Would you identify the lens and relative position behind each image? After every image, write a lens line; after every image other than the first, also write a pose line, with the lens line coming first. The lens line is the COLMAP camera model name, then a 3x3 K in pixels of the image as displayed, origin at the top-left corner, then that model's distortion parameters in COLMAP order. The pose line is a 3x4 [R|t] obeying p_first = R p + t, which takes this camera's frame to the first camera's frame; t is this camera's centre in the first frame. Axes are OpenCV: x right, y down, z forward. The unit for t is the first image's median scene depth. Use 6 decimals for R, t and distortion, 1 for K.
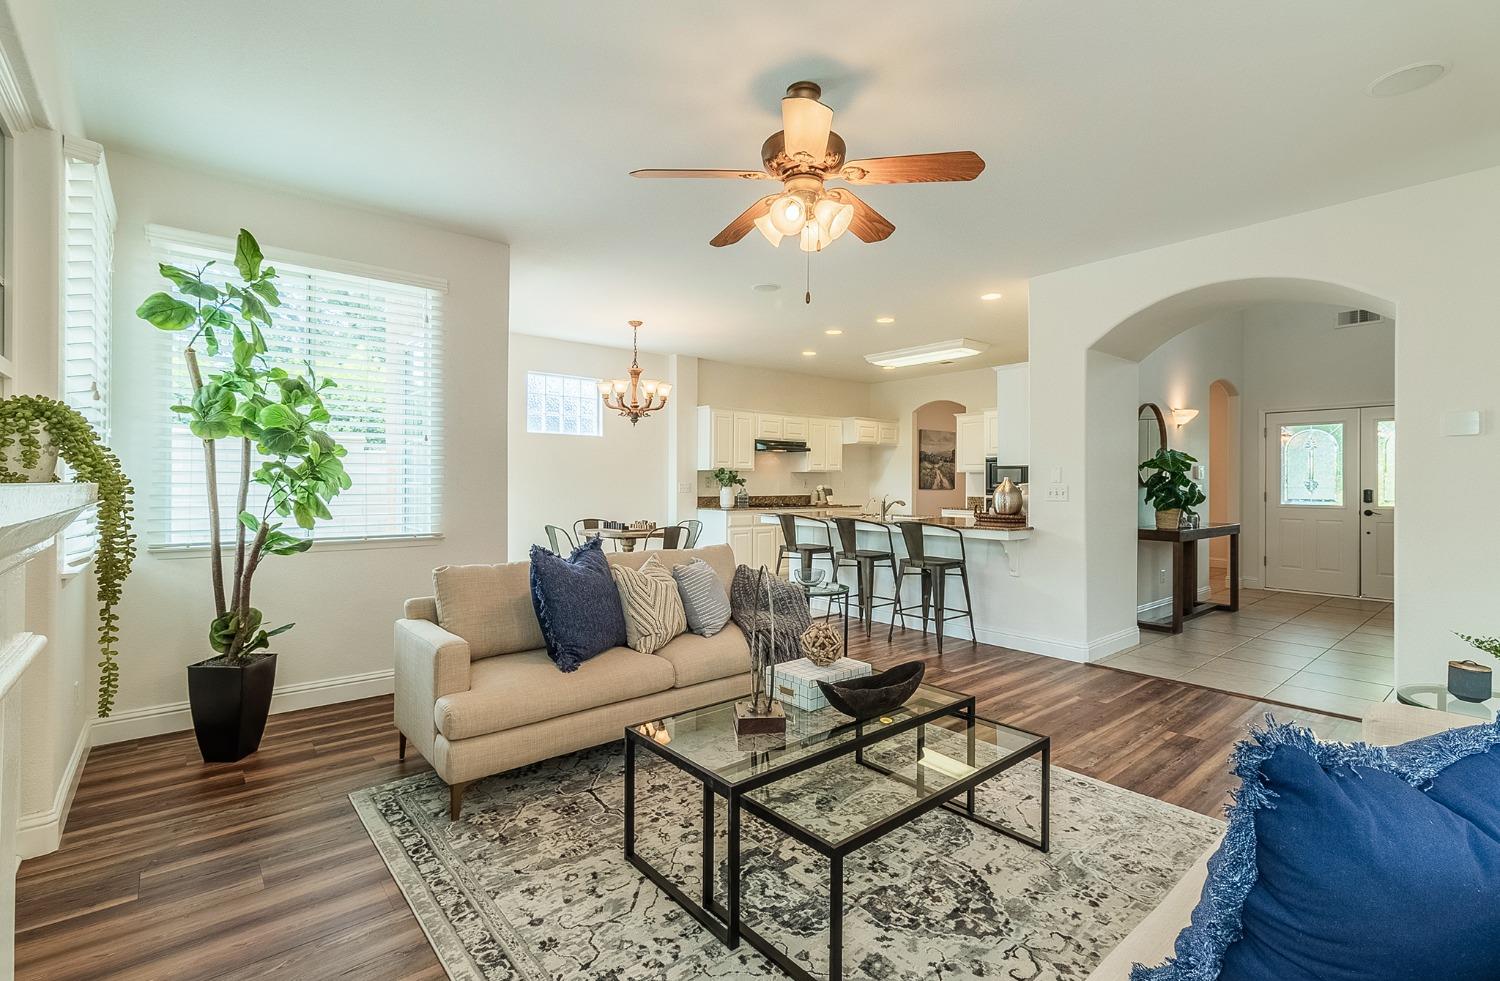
lens RADIAL K [[676.5, 0, 745.0], [0, 676.5, 482.7], [0, 0, 1]] dist [0.006354, -0.000444]
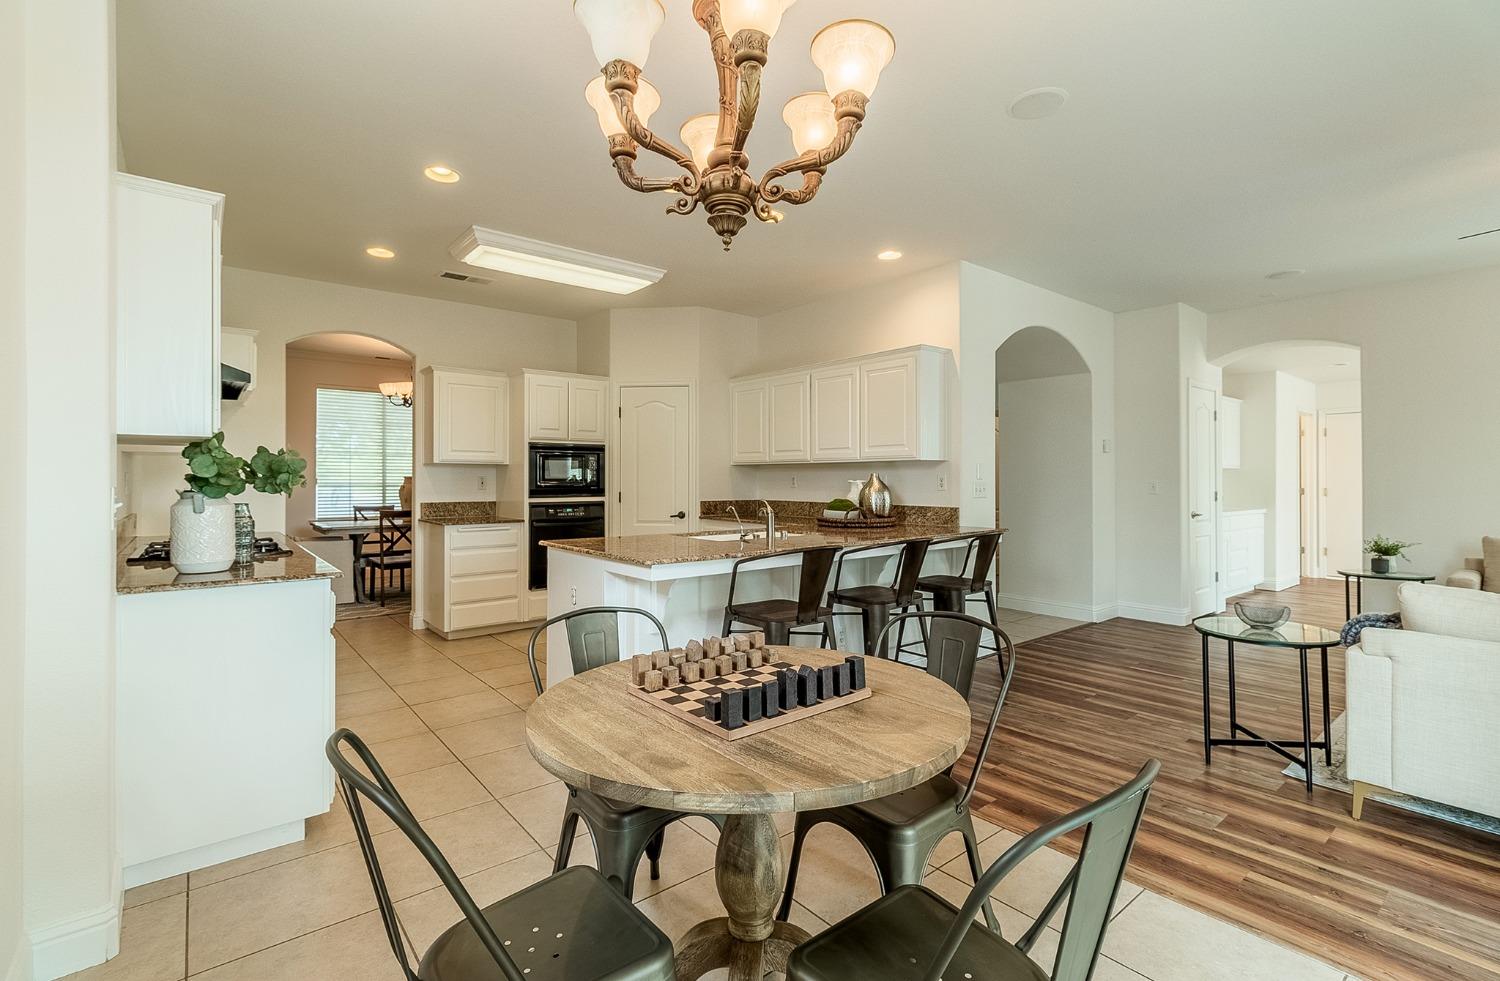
lens RADIAL K [[676.5, 0, 747.7], [0, 676.5, 477.1], [0, 0, 1]] dist [0.006354, -0.000444]
pose [[0.014877, 0.000776, 0.999889, -0.397685], [0.003288, 0.999994, -0.000825, -0.002066], [-0.999884, 0.003300, 0.014874, 0.987618]]
